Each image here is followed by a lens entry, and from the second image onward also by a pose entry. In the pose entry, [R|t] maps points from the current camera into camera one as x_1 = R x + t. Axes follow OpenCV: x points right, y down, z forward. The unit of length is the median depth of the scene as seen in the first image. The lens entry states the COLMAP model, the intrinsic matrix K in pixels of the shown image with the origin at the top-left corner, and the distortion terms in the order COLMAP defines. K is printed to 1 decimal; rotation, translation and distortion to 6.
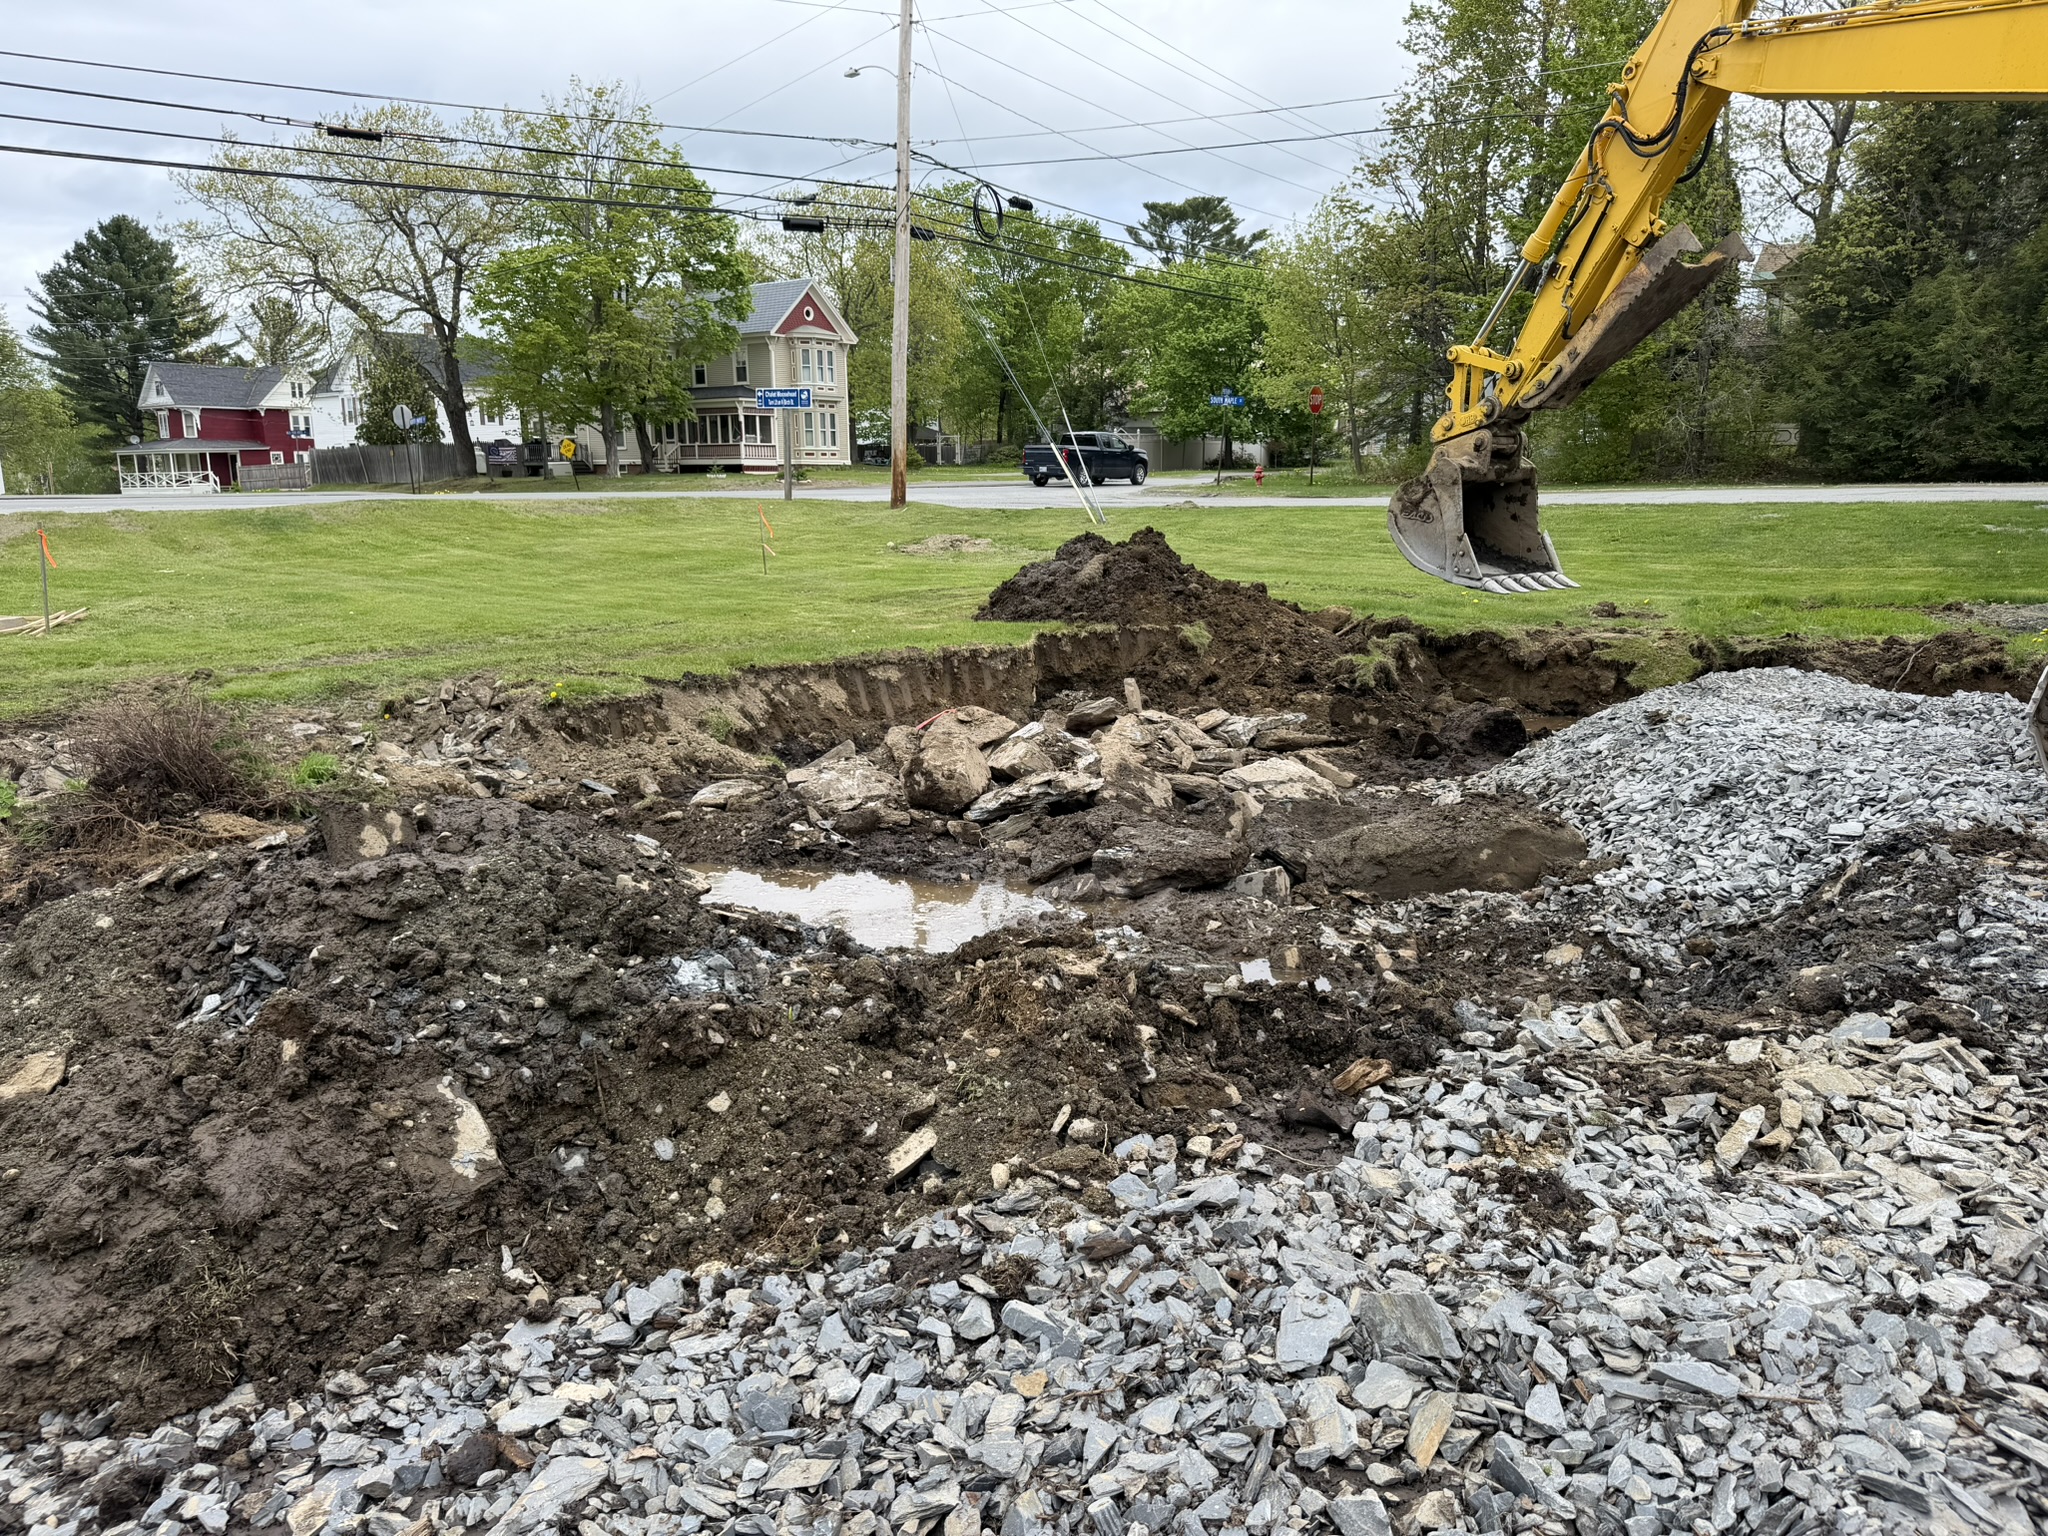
lens RADIAL K [[1429.3, 0, 1022.4], [0, 1429.3, 767.6], [0, 0, 1]] dist [0.006896, -0.000055]
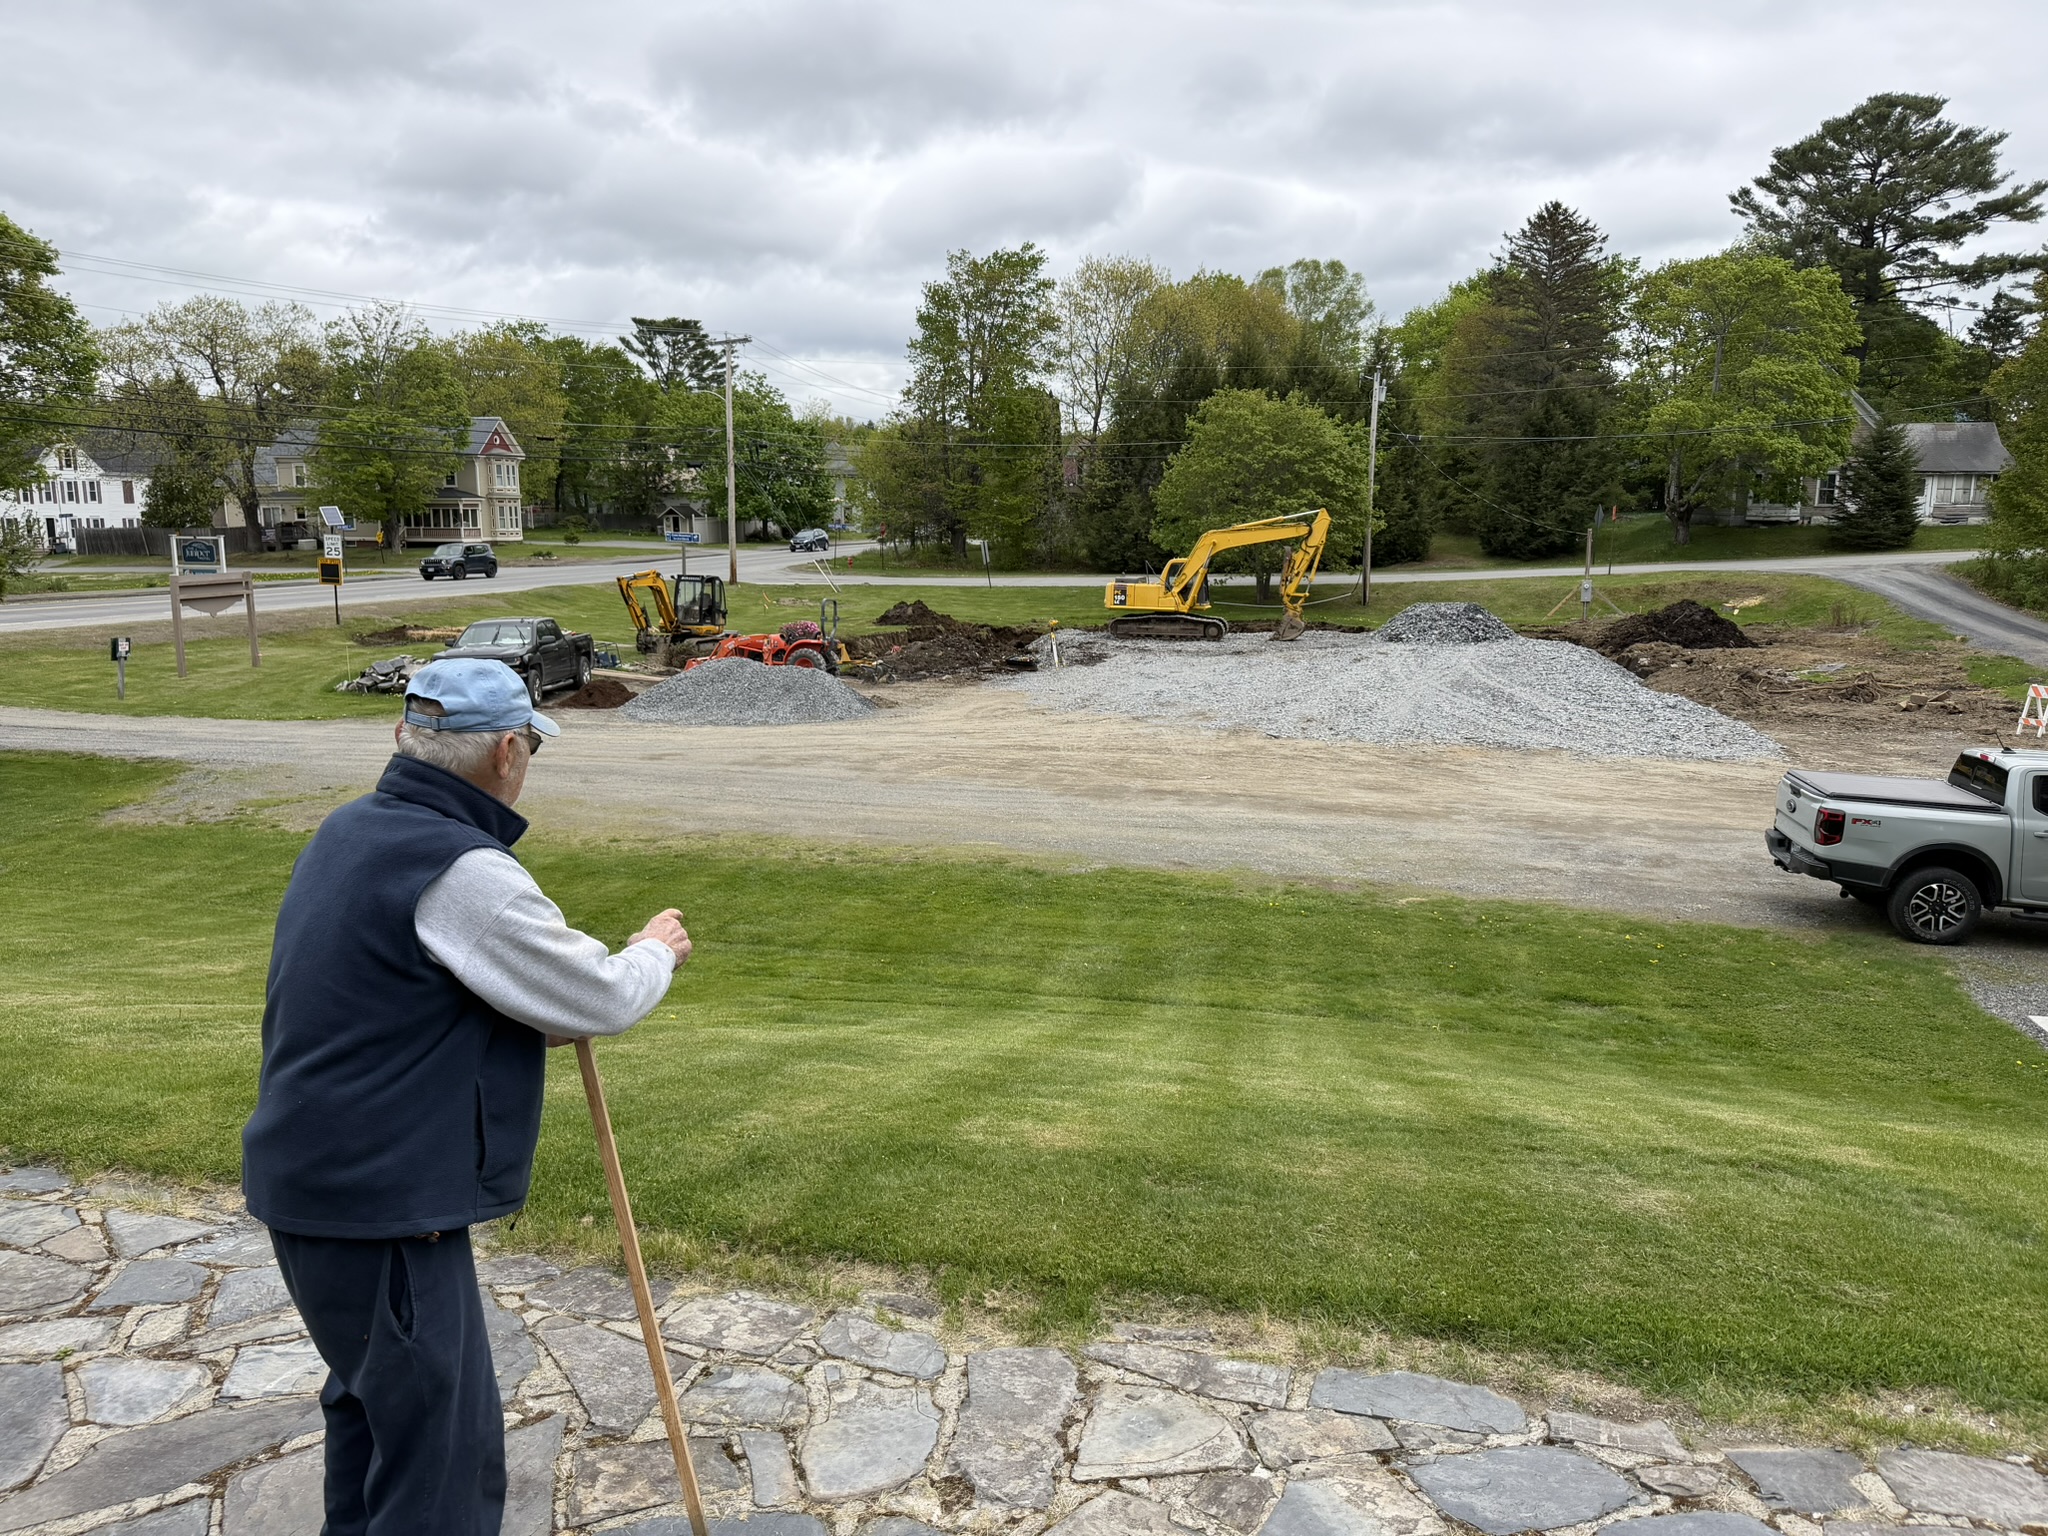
lens RADIAL K [[1429.3, 0, 1023.9], [0, 1429.3, 766.5], [0, 0, 1]] dist [0.006896, -0.000055]
pose [[0.913947, -0.055209, 0.402062, -0.263794], [0.065882, 0.997746, -0.012754, 0.073262], [-0.400451, 0.038145, 0.915524, -0.556529]]
